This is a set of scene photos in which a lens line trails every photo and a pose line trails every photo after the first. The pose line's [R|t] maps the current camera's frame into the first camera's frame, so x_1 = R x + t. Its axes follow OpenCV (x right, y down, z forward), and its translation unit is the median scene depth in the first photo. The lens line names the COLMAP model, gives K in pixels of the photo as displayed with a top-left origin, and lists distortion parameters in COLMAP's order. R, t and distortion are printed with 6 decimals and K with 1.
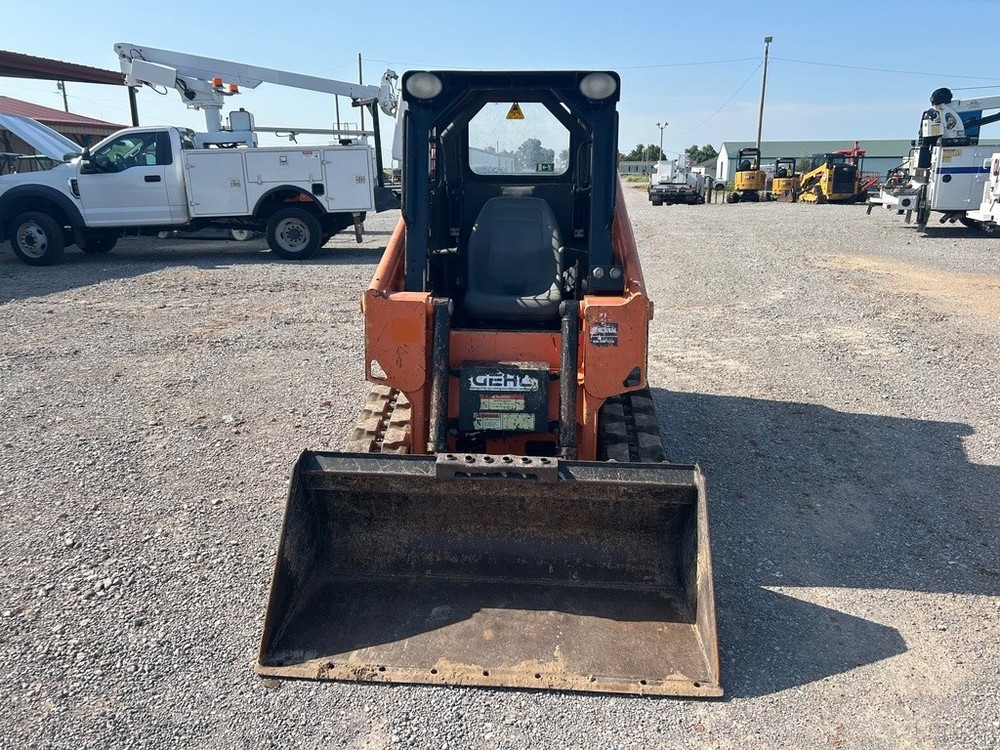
lens RADIAL K [[757.2, 0, 500.6], [0, 757.2, 366.8], [0, 0, 1]] dist [0.056983, -0.069662]
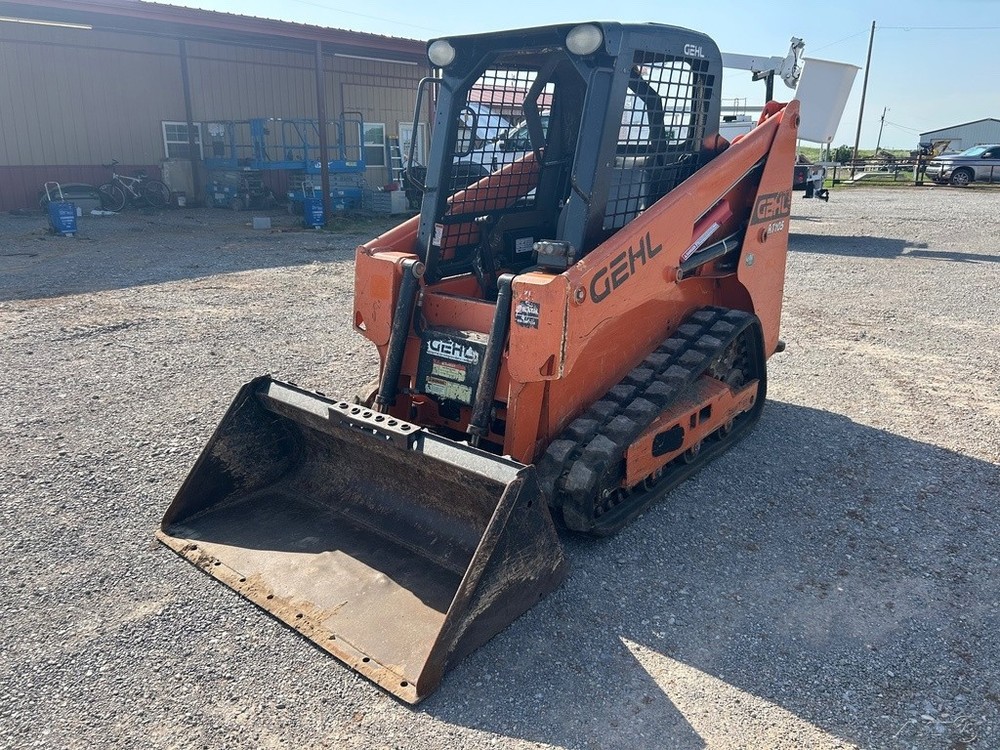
lens RADIAL K [[754.9, 0, 490.5], [0, 754.9, 368.2], [0, 0, 1]] dist [0.060816, -0.071465]
pose [[0.801868, 0.169347, -0.573000, 0.616114], [-0.156007, 0.985069, 0.072813, -0.036678], [0.576775, 0.031006, 0.816314, 0.219962]]
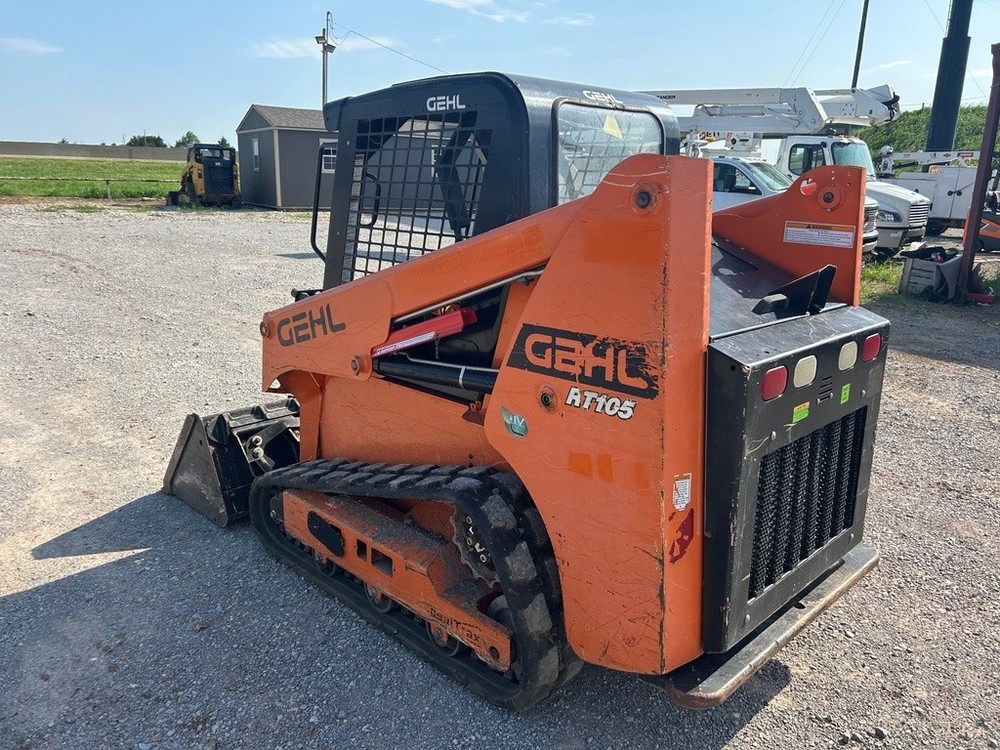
lens RADIAL K [[758.3, 0, 506.1], [0, 758.3, 369.0], [0, 0, 1]] dist [0.059998, -0.072468]
pose [[-0.667988, 0.158543, -0.727088, 0.746159], [-0.221636, 0.890318, 0.397757, -0.517159], [0.710401, 0.426846, -0.559583, 1.825861]]
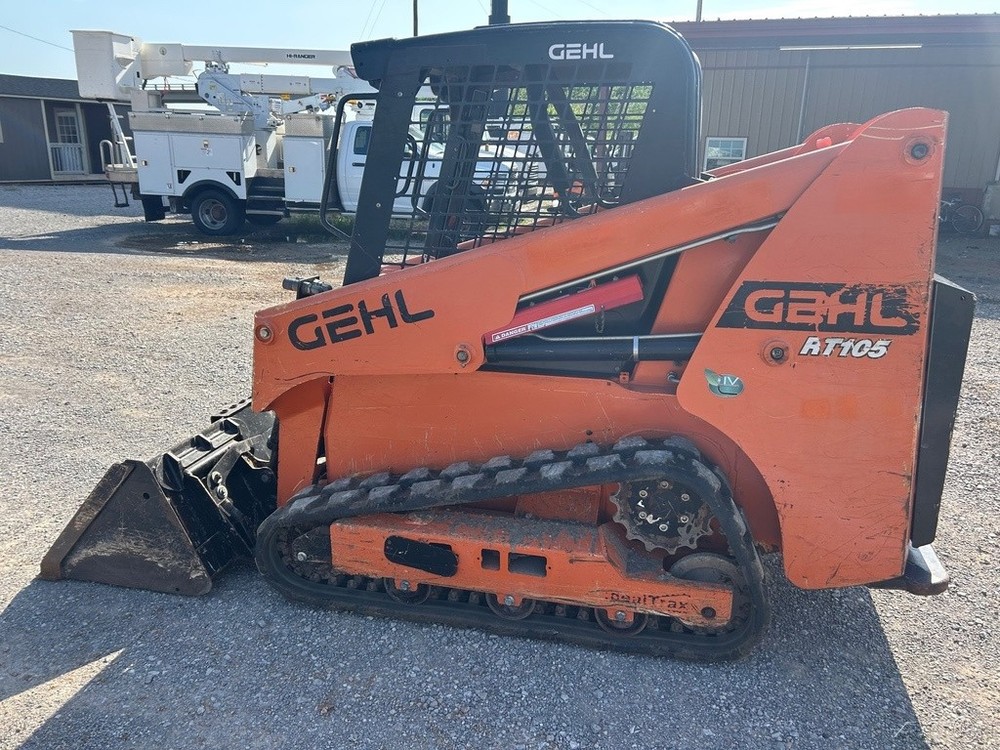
lens RADIAL K [[757.2, 0, 500.0], [0, 757.2, 375.0], [0, 0, 1]] dist [0.061029, -0.068216]
pose [[-0.188693, 0.270662, -0.944001, 0.944290], [-0.269238, 0.910178, 0.314781, -0.362651], [0.944408, 0.313558, -0.098872, 1.315216]]
